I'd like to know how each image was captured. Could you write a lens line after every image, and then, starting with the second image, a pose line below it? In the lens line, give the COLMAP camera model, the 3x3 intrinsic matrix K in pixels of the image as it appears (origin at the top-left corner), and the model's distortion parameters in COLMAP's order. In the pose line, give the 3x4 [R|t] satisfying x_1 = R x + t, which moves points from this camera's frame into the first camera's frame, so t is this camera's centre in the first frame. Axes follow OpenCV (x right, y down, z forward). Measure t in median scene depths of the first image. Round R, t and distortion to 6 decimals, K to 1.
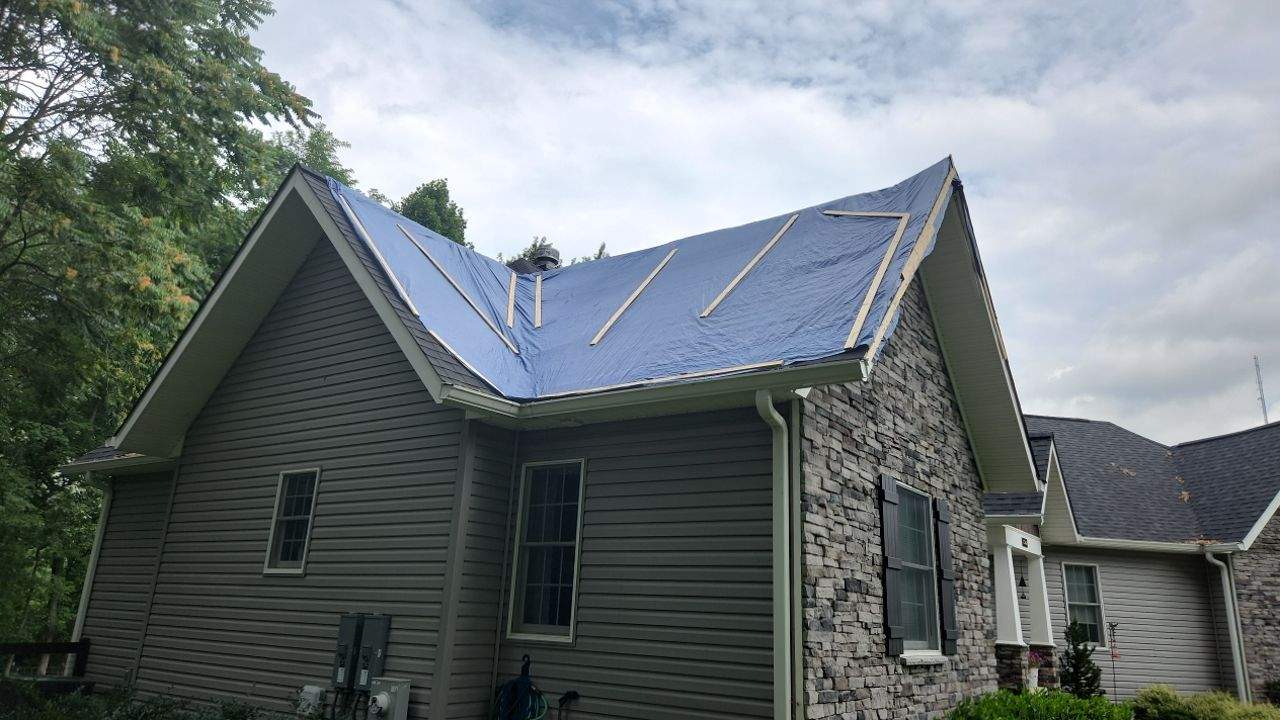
lens RADIAL K [[864.3, 0, 640.0], [0, 864.3, 360.0], [0, 0, 1]] dist [0.047256, 0.000510]
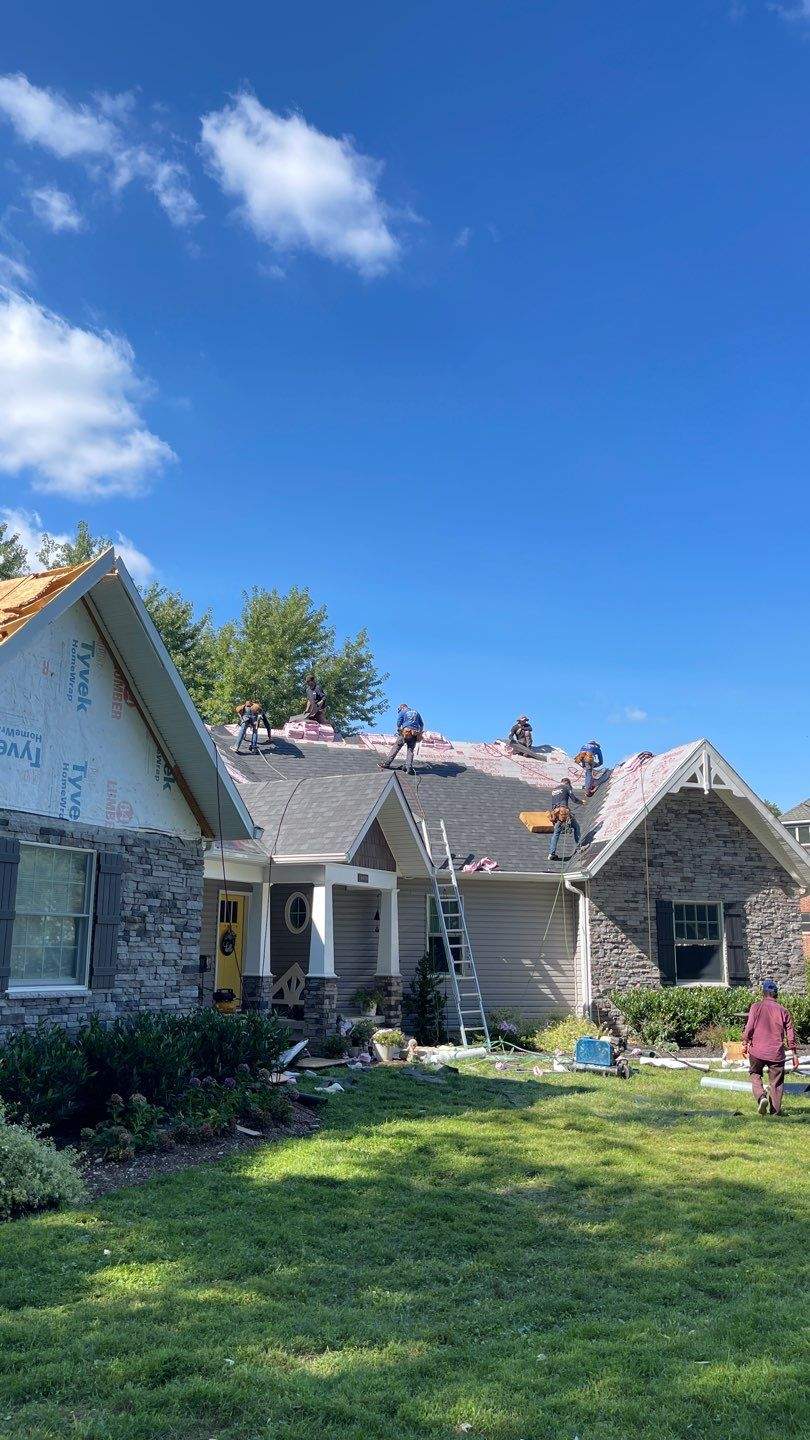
lens RADIAL K [[1102.5, 0, 405.0], [0, 1102.5, 720.0], [0, 0, 1]] dist [0.011414, -0.000076]
pose [[0.991378, -0.003078, 0.130996, 0.625168], [-0.006779, 0.997180, 0.074739, -0.138224], [-0.130856, -0.074983, 0.988562, -0.506060]]
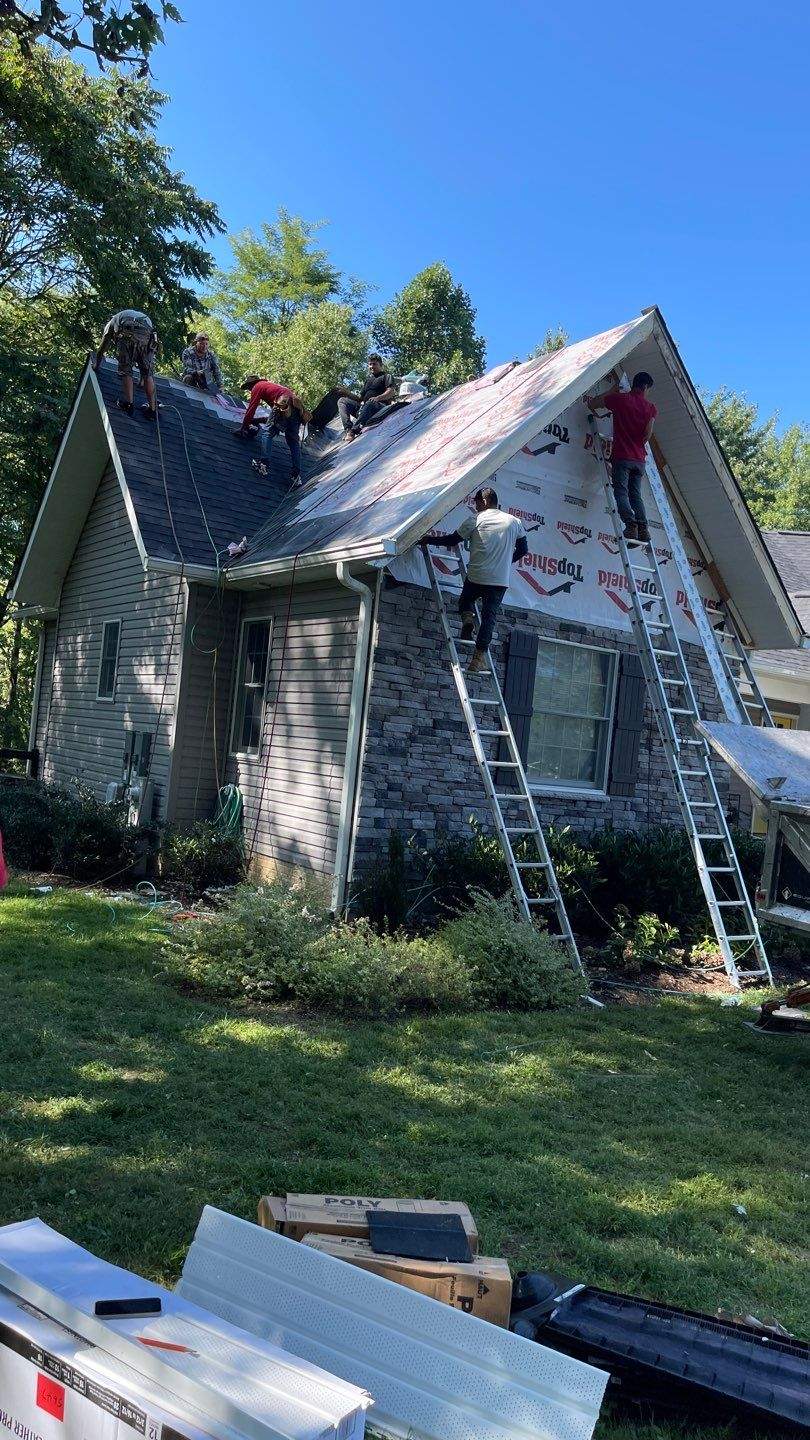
lens RADIAL K [[1102.5, 0, 405.0], [0, 1102.5, 720.0], [0, 0, 1]] dist [0.011414, -0.000076]
pose [[0.933462, 0.043415, -0.356039, 0.657269], [0.037991, 0.975096, 0.218507, -0.073117], [0.356659, -0.217494, 0.908565, -0.361146]]
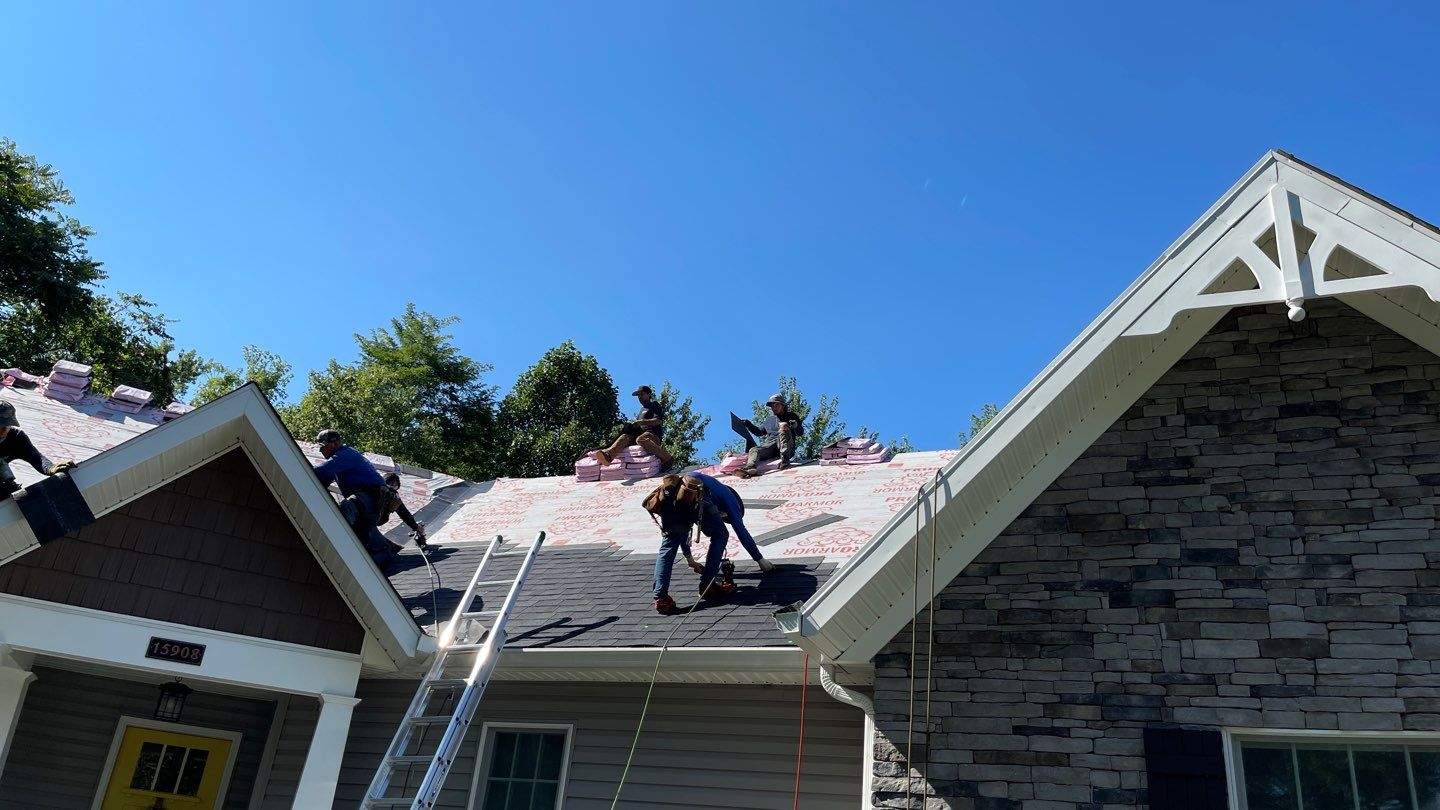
lens RADIAL K [[1102.5, 0, 690.7], [0, 1102.5, 406.4], [0, 0, 1]] dist [0.011414, -0.000076]
pose [[0.843875, -0.191805, -0.501085, 1.786827], [0.084860, 0.969877, -0.228336, 0.460355], [0.529787, 0.150165, 0.834731, 1.332038]]
